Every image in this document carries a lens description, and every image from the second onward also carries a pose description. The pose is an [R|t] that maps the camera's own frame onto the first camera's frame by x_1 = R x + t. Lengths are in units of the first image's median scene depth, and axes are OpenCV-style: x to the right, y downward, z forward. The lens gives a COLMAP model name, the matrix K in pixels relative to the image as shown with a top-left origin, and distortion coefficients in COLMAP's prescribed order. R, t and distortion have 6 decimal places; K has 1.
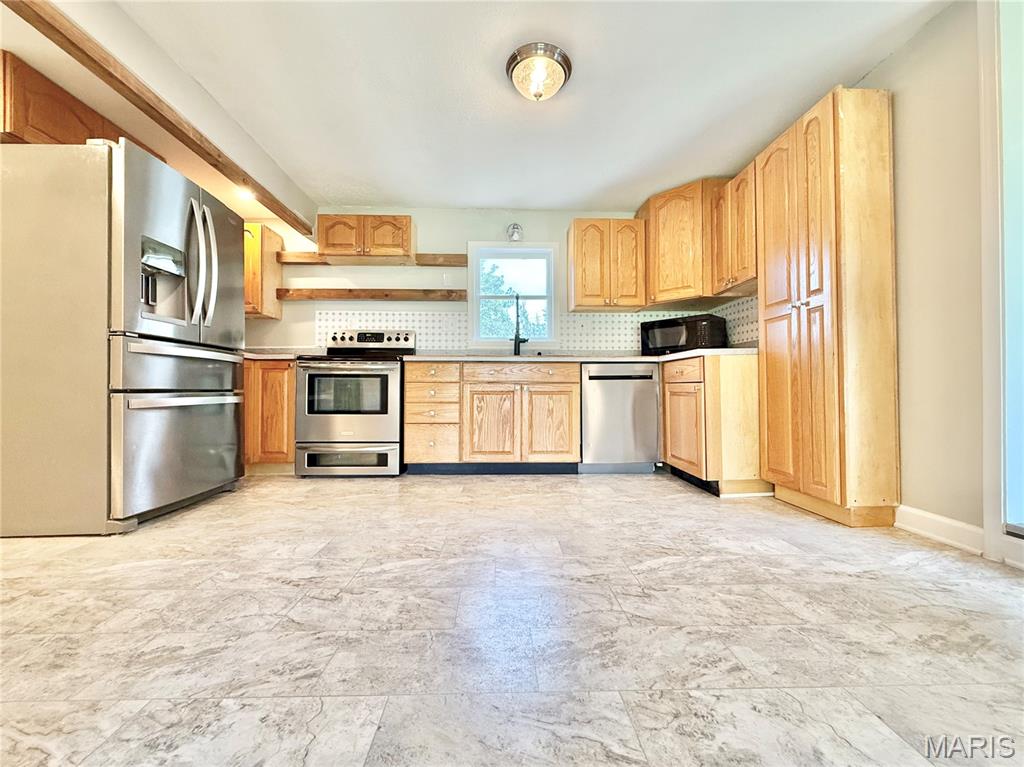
lens RADIAL K [[413.4, 0, 512.0], [0, 413.4, 383.5], [0, 0, 1]] dist [-0.000568, -0.000085]
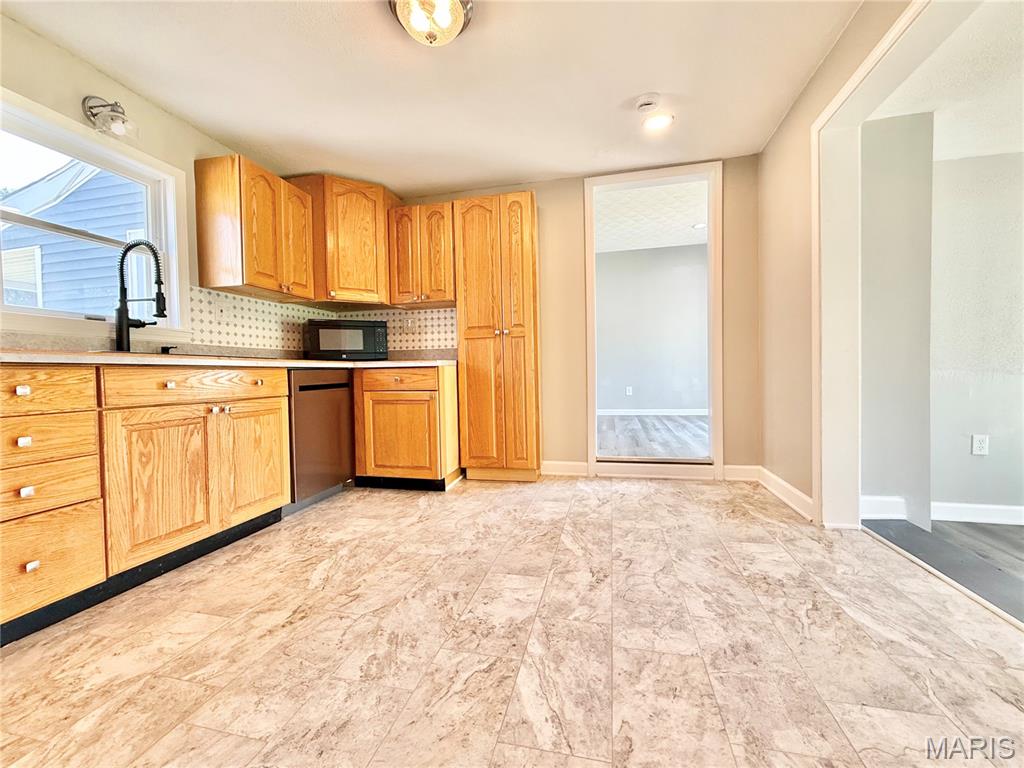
lens RADIAL K [[421.5, 0, 505.5], [0, 421.5, 384.4], [0, 0, 1]] dist [-0.000603, -0.000019]
pose [[0.272828, -0.031720, 0.961540, -0.460409], [0.007030, 0.999495, 0.030978, -0.043422], [-0.962037, -0.001692, 0.272913, 0.433742]]
